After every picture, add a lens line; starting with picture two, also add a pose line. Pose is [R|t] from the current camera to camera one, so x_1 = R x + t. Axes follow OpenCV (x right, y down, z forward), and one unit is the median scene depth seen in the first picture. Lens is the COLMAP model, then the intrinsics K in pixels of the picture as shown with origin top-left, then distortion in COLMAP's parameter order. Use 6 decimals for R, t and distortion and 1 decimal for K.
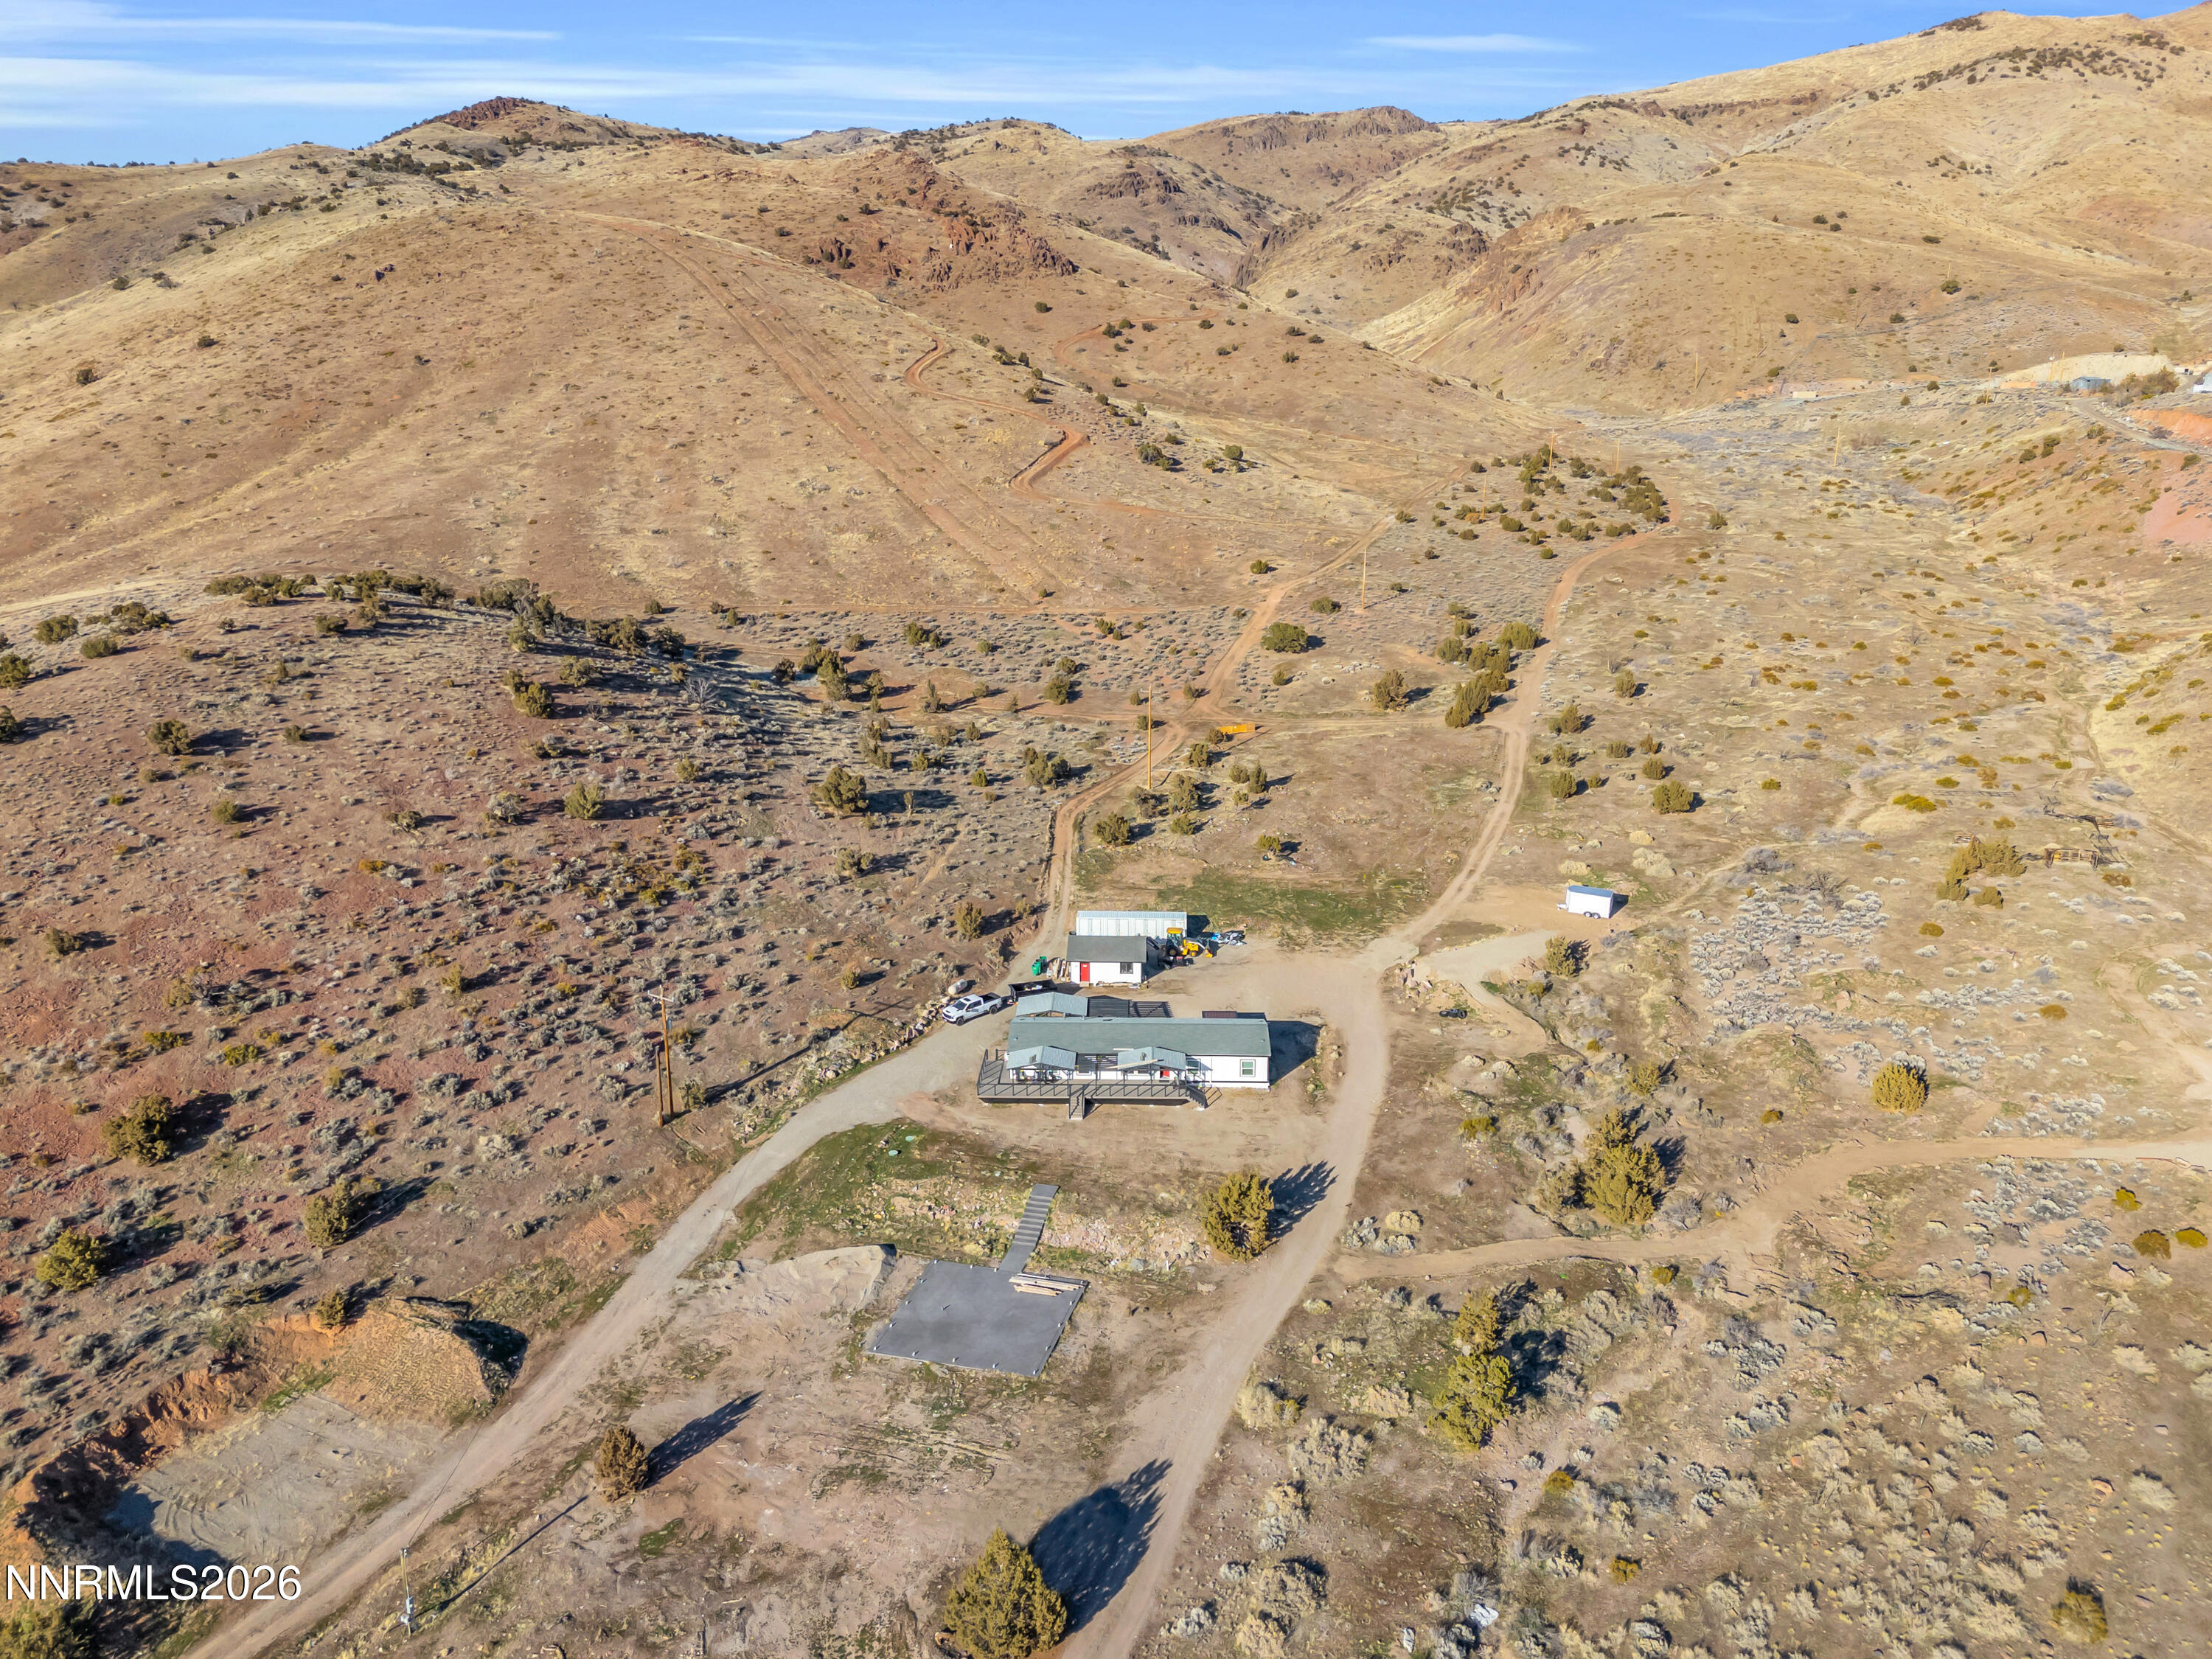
lens RADIAL K [[1630.8, 0, 1116.2], [0, 1630.8, 823.1], [0, 0, 1]] dist [0.077339, -0.062150]
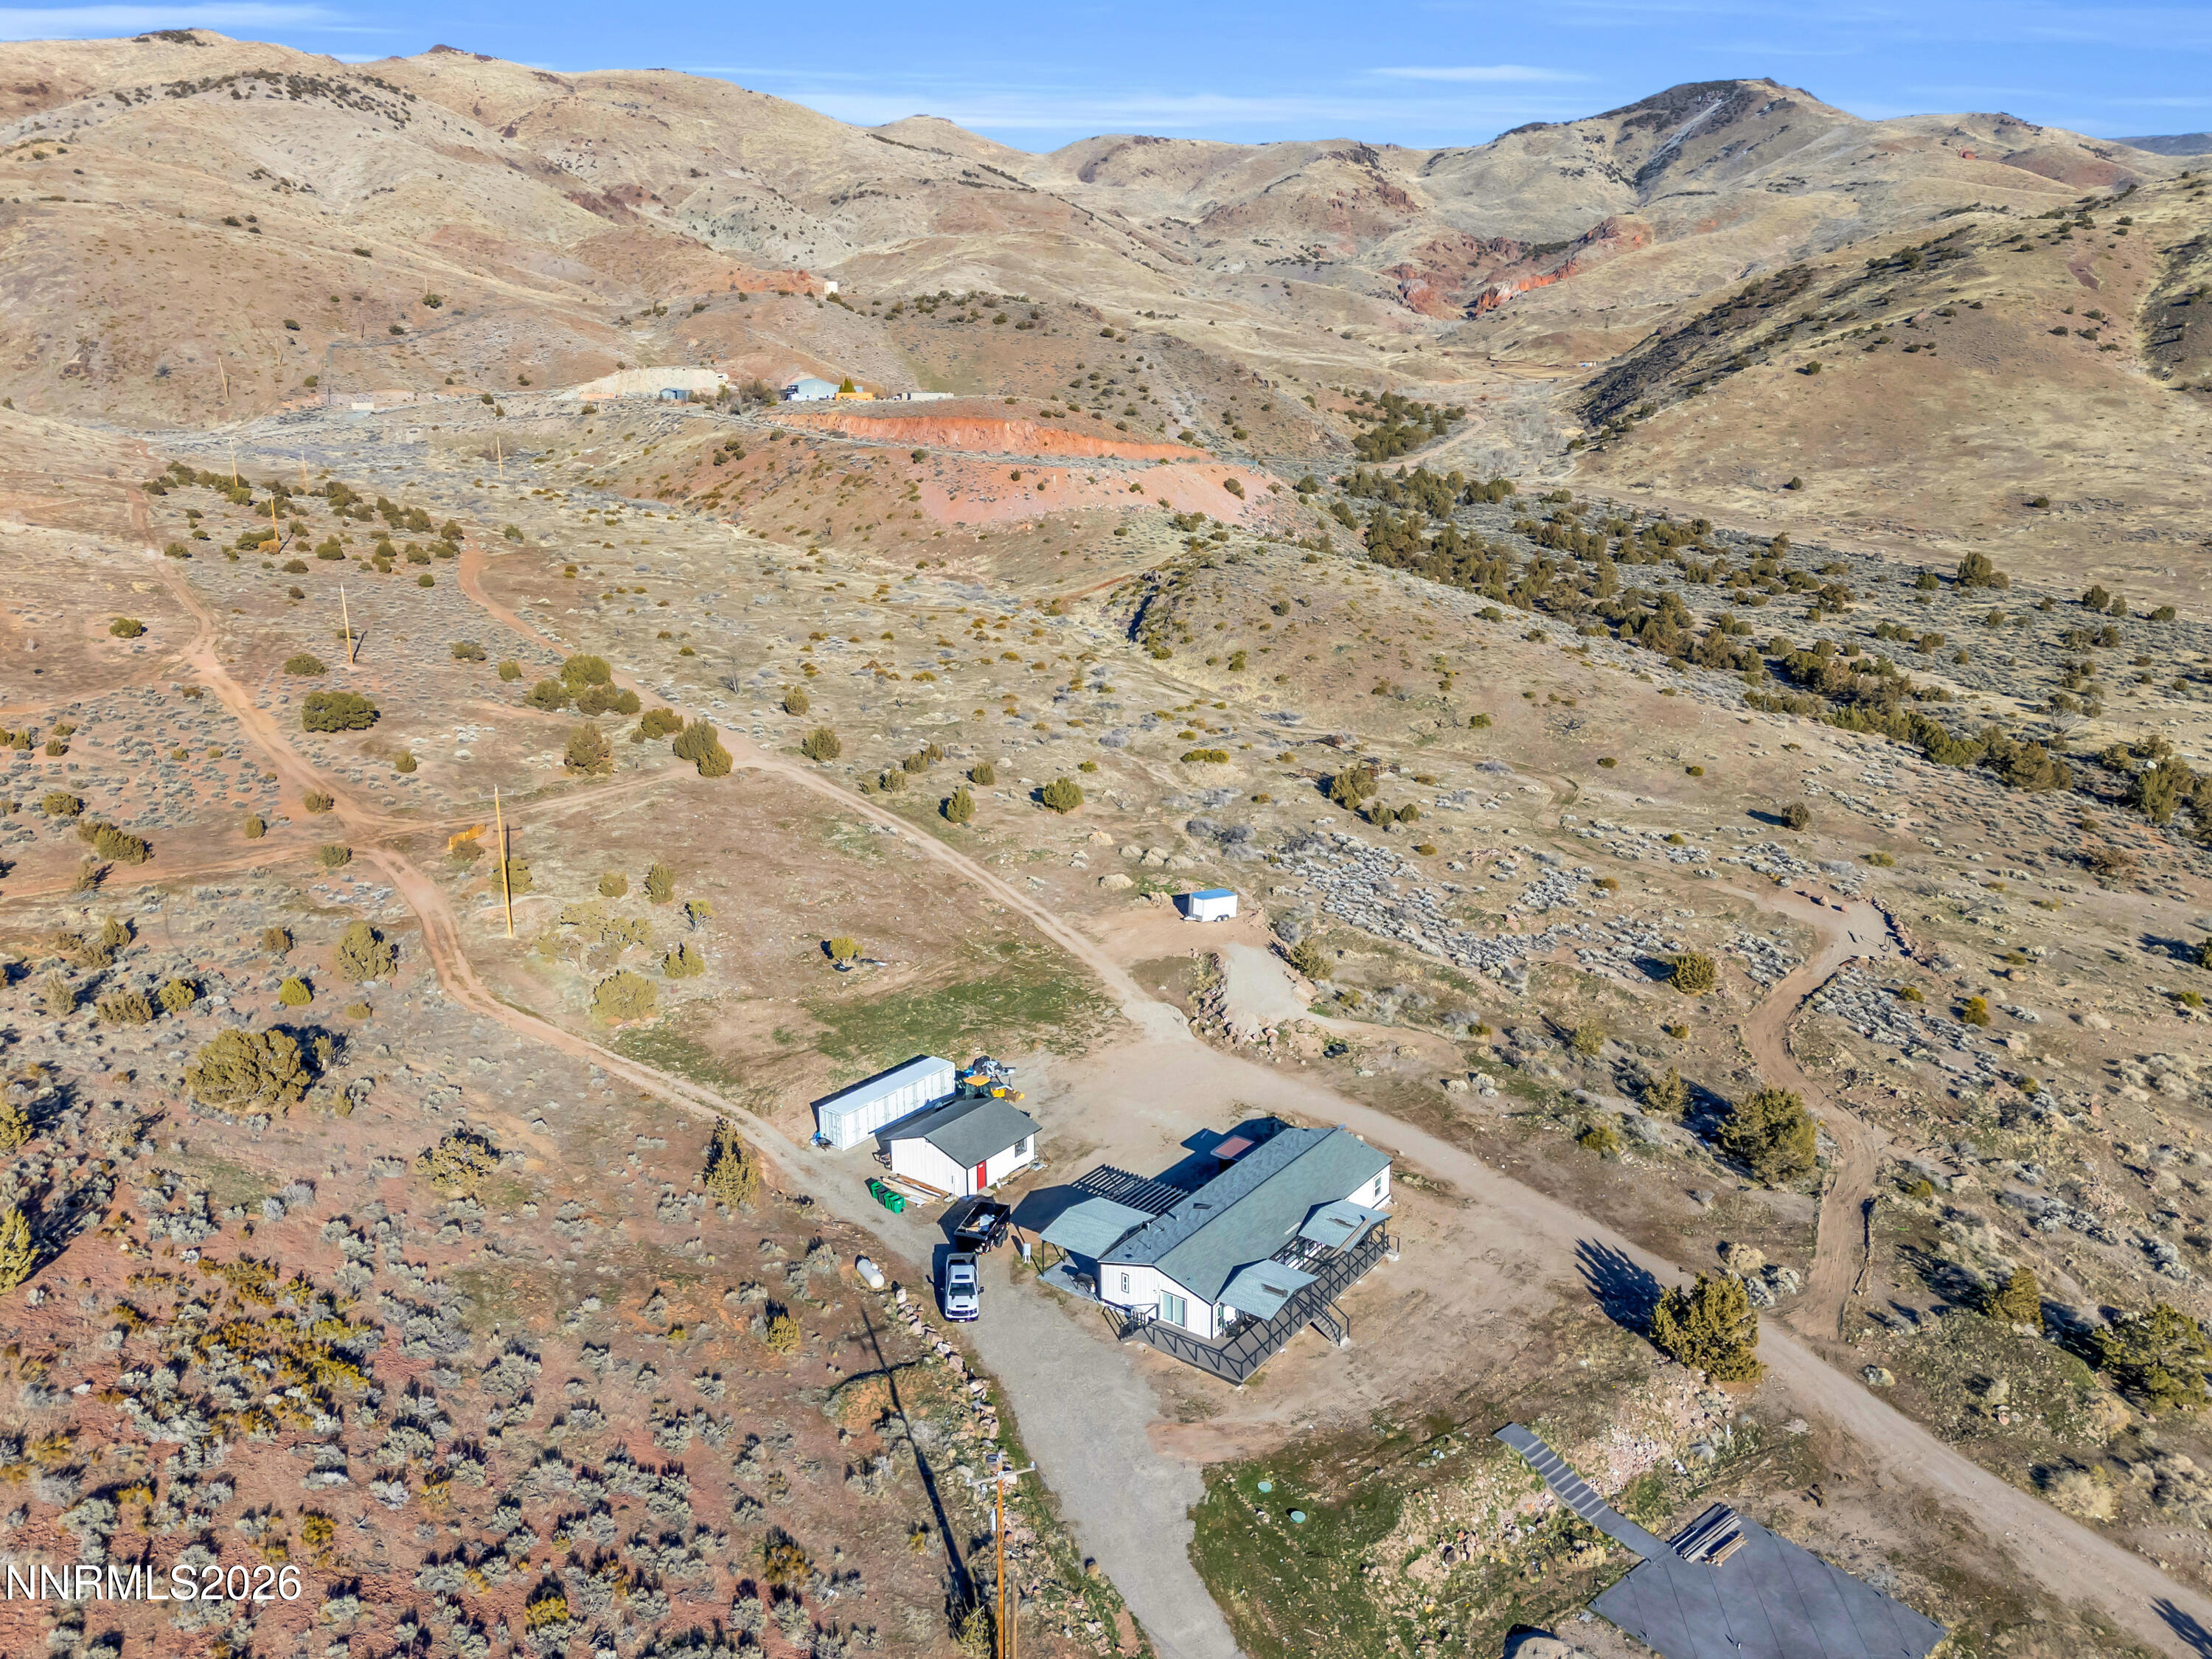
lens RADIAL K [[1630.8, 0, 1116.2], [0, 1630.8, 823.1], [0, 0, 1]] dist [0.077339, -0.062150]
pose [[0.579224, -0.208706, 0.787998, -0.110046], [0.220436, 0.970757, 0.095077, -0.023400], [-0.784798, 0.118632, 0.608292, 0.113482]]
